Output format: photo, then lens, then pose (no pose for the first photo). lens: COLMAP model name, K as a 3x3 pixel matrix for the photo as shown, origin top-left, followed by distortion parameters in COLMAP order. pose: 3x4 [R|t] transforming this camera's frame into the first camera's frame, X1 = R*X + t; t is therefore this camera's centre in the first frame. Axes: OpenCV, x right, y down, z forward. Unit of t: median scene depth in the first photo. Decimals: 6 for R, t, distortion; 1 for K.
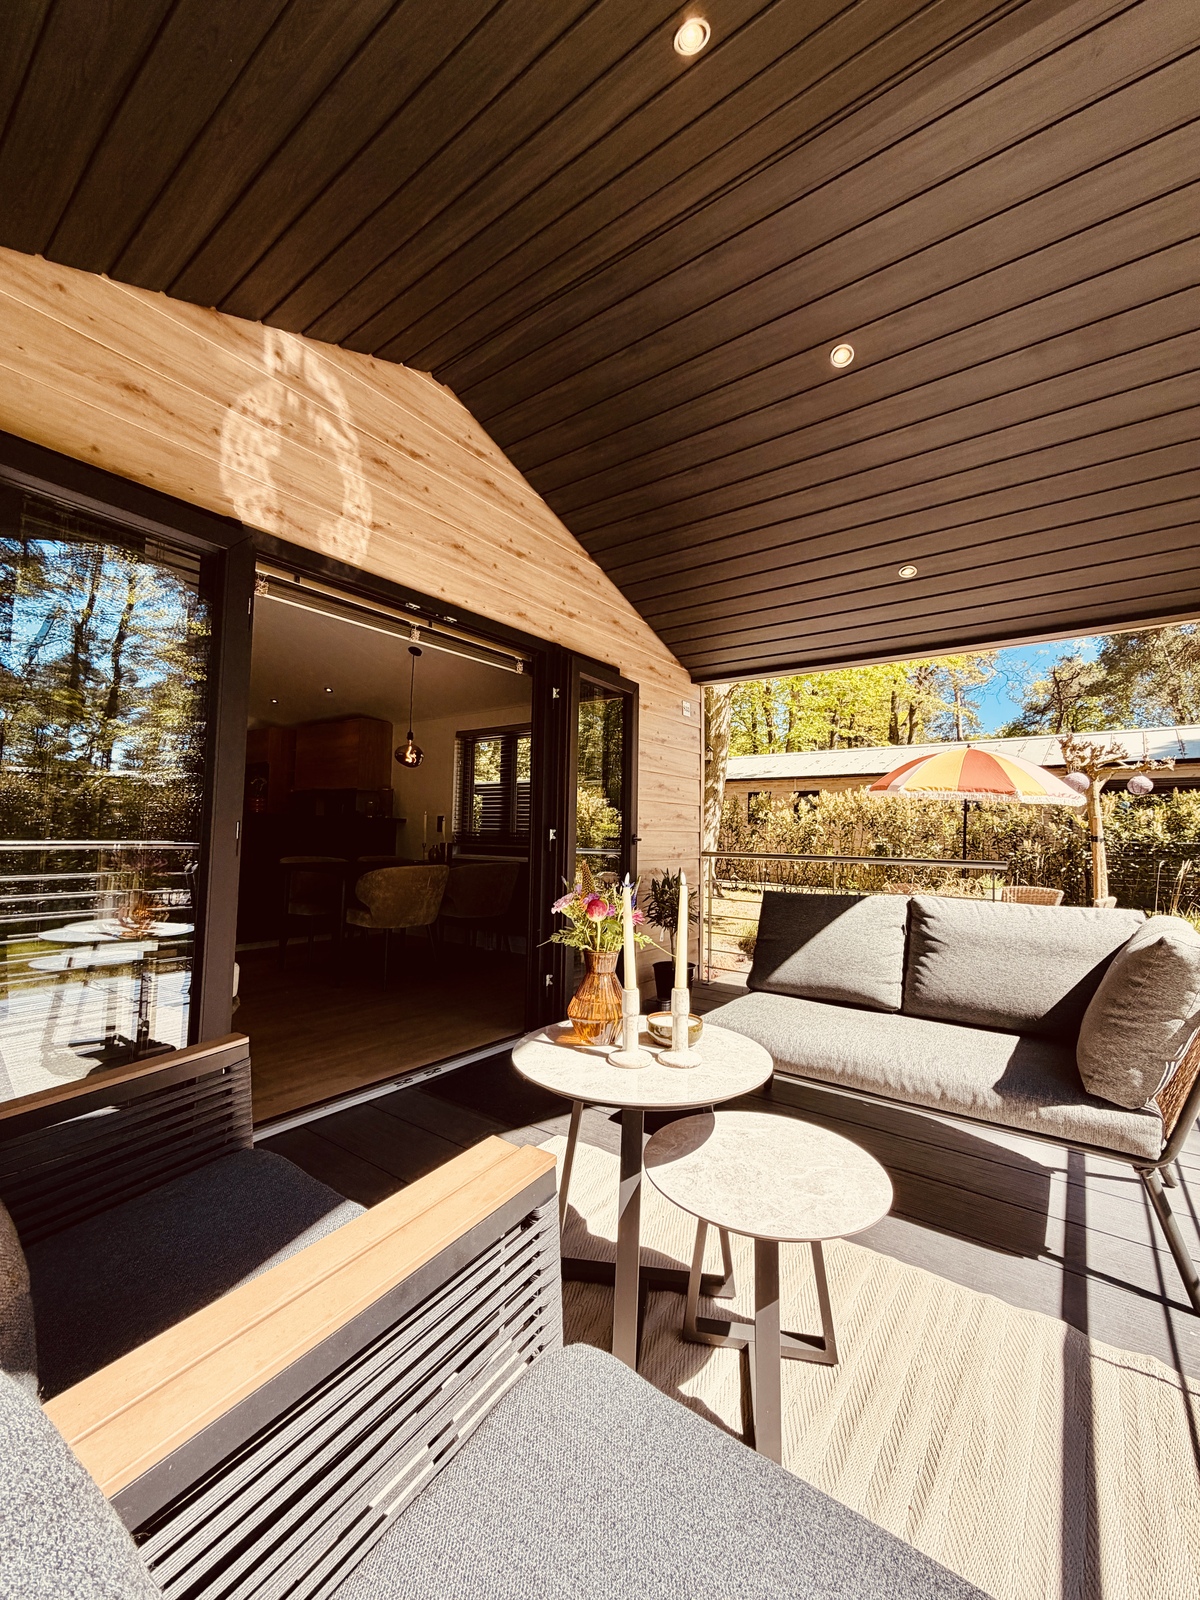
lens RADIAL K [[638.1, 0, 599.6], [0, 638.1, 797.3], [0, 0, 1]] dist [0.001337, -0.000599]
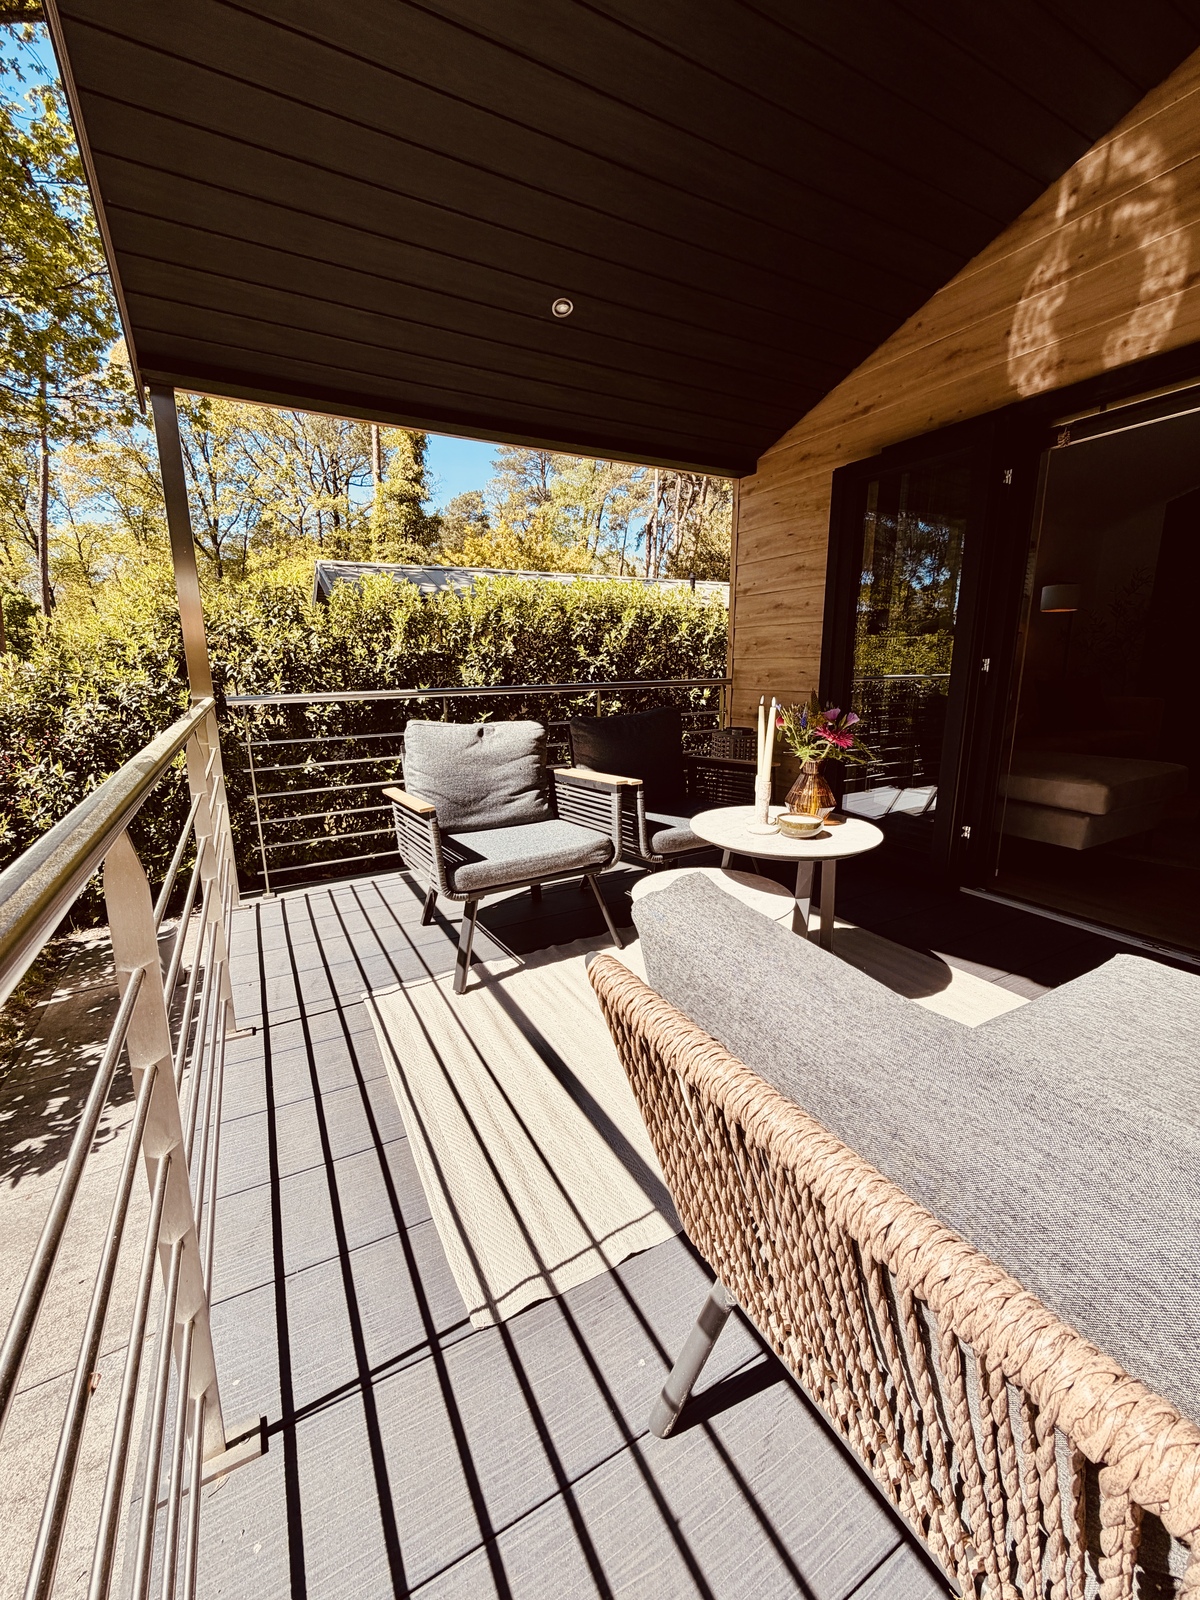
lens RADIAL K [[638.1, 0, 599.6], [0, 638.1, 797.3], [0, 0, 1]] dist [0.001337, -0.000599]
pose [[-0.418373, 0.177198, -0.890822, 0.723728], [0.056212, 0.983956, 0.169324, 0.038413], [0.906534, 0.020766, -0.421621, 0.610911]]
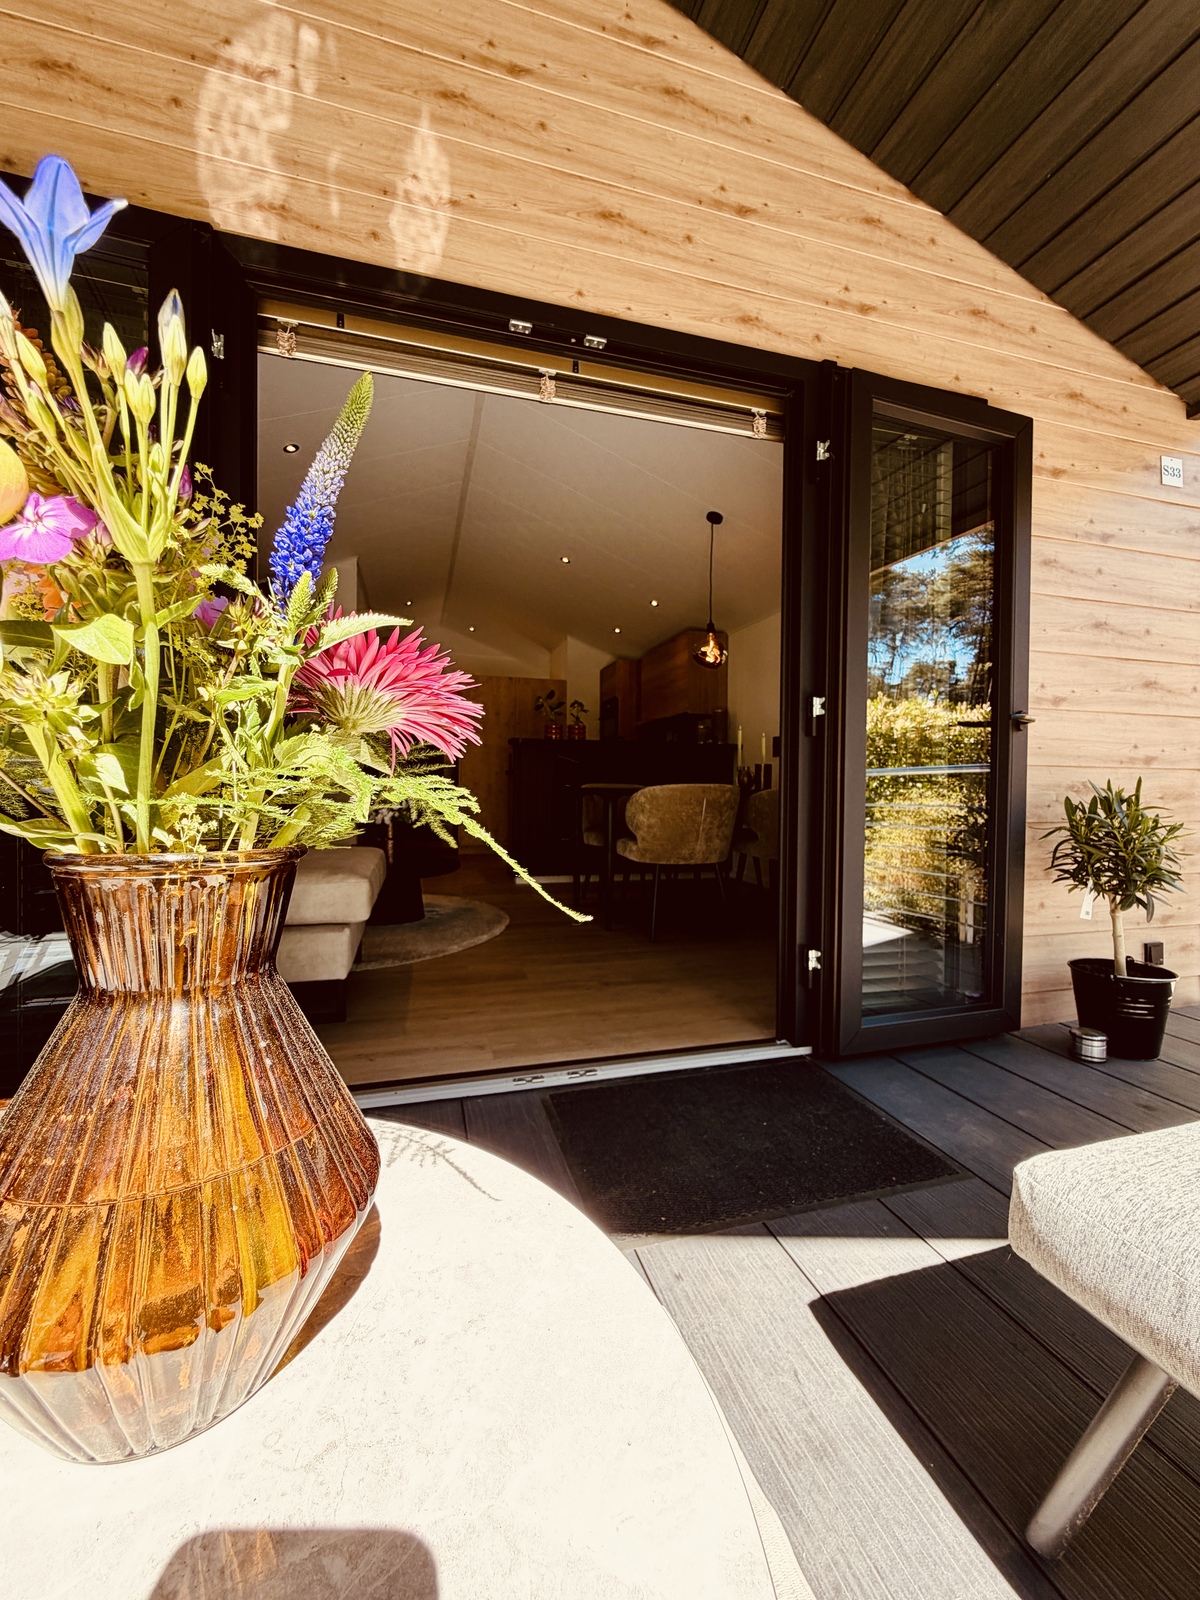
lens RADIAL K [[638.1, 0, 599.6], [0, 638.1, 797.3], [0, 0, 1]] dist [0.001337, -0.000599]
pose [[0.795390, -0.001530, -0.606096, 0.133026], [0.042177, 0.997712, 0.052830, 0.117501], [0.604629, -0.067583, 0.793635, 0.504127]]
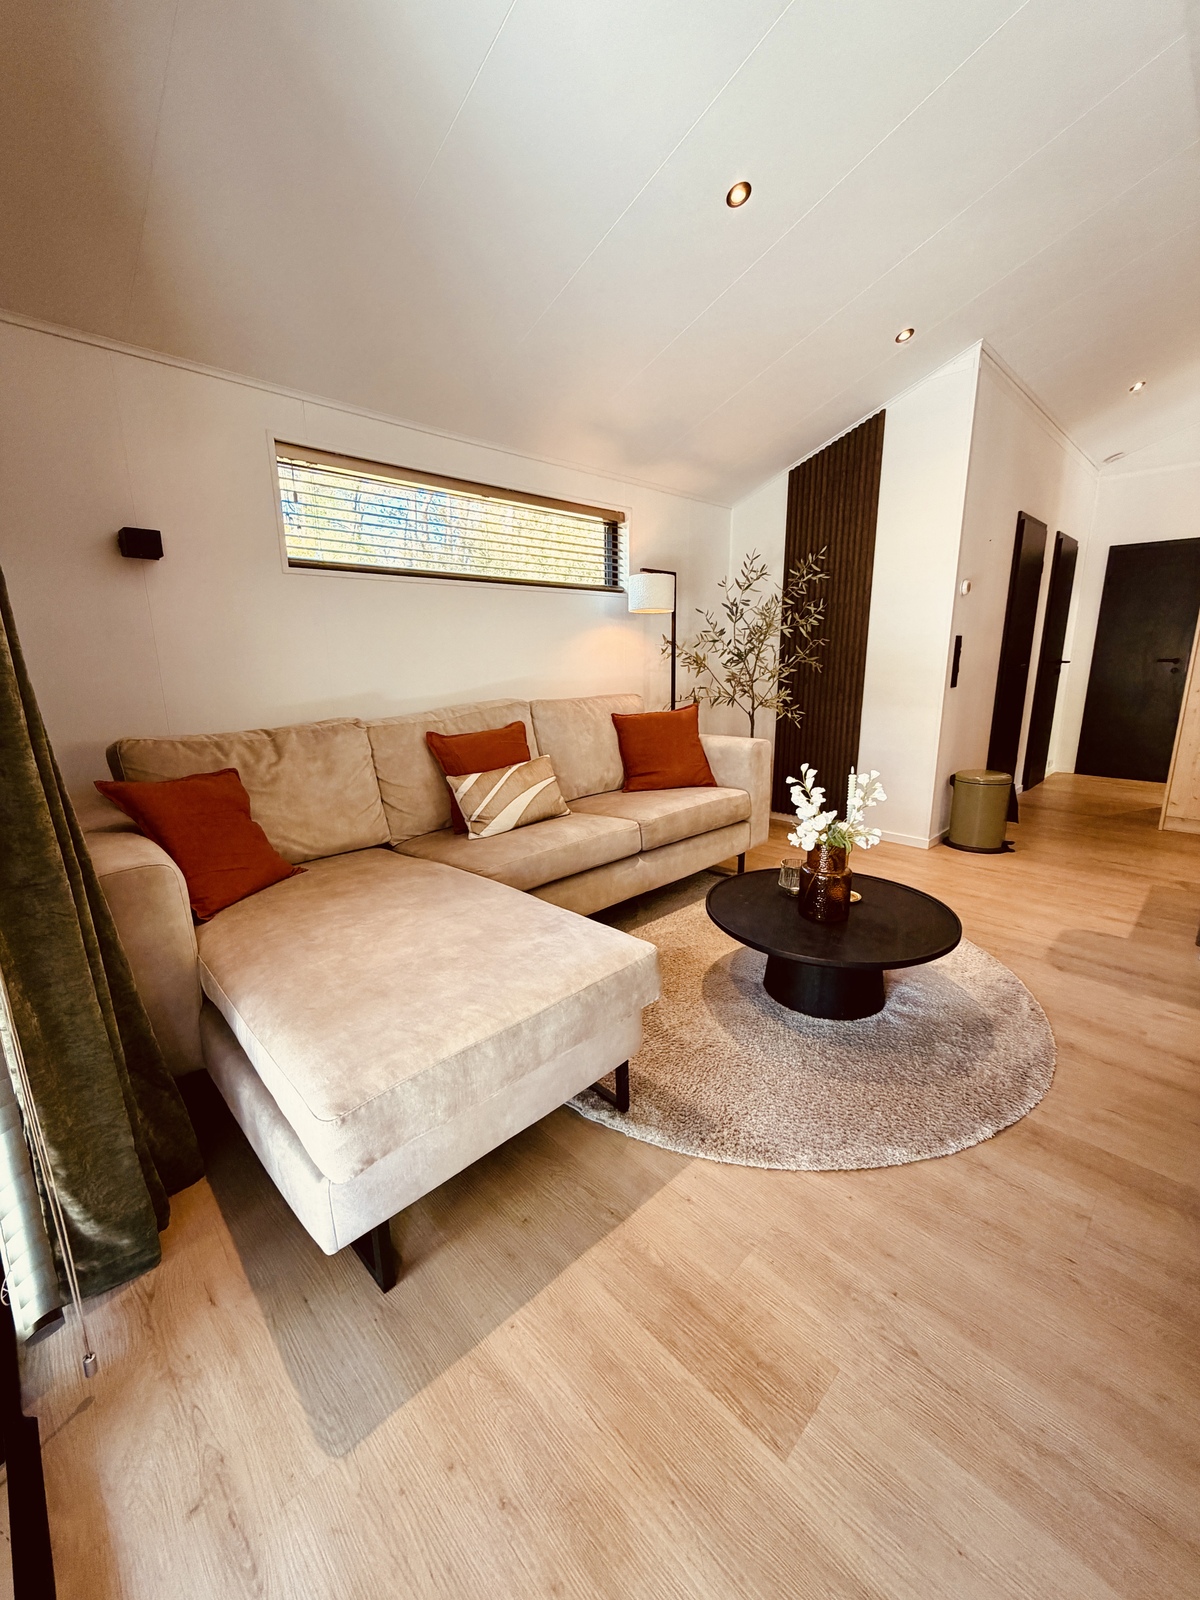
lens RADIAL K [[638.1, 0, 599.6], [0, 638.1, 797.3], [0, 0, 1]] dist [0.001337, -0.000599]
pose [[-0.152378, 0.202754, -0.967301, -0.235627], [0.068082, 0.978559, 0.194389, 0.002055], [0.985975, -0.036235, -0.162915, 1.135402]]
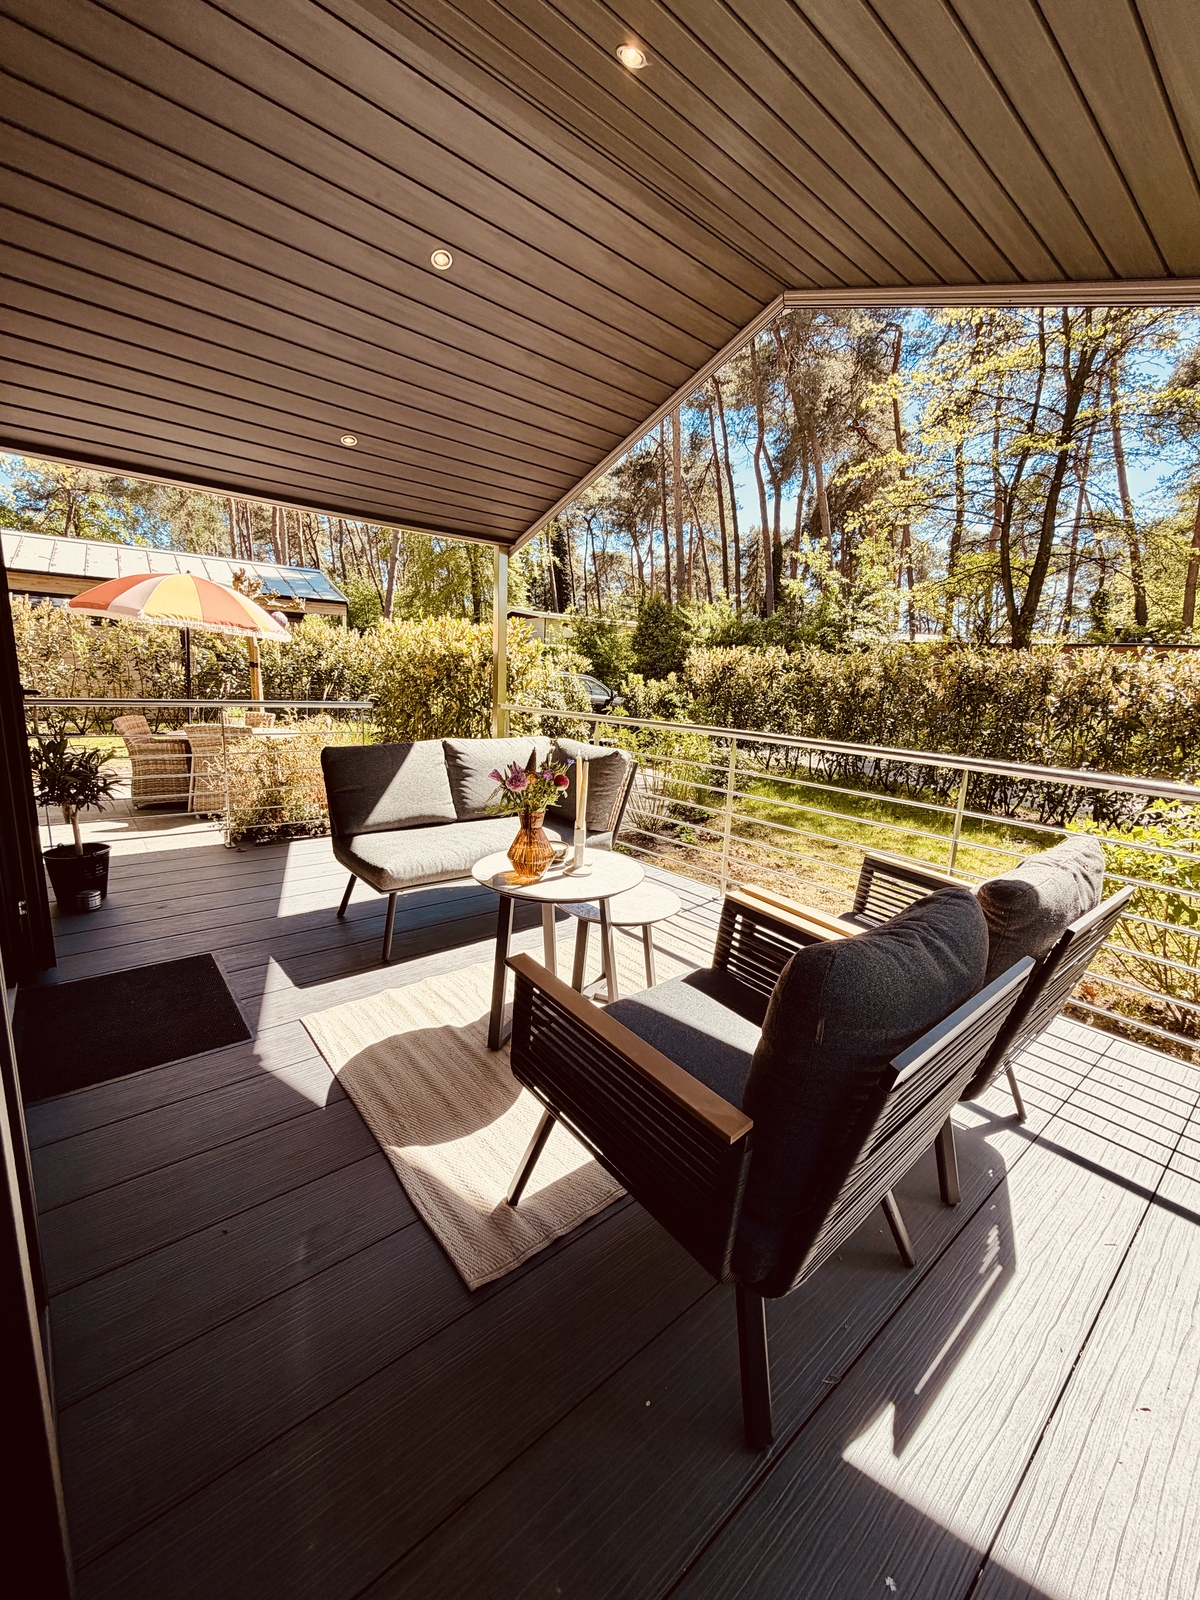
lens RADIAL K [[638.1, 0, 599.6], [0, 638.1, 797.3], [0, 0, 1]] dist [0.001337, -0.000599]
pose [[0.244399, -0.189575, 0.950963, -0.645735], [-0.098447, 0.970784, 0.218828, -0.050469], [-0.964664, -0.147101, 0.218596, 0.301779]]
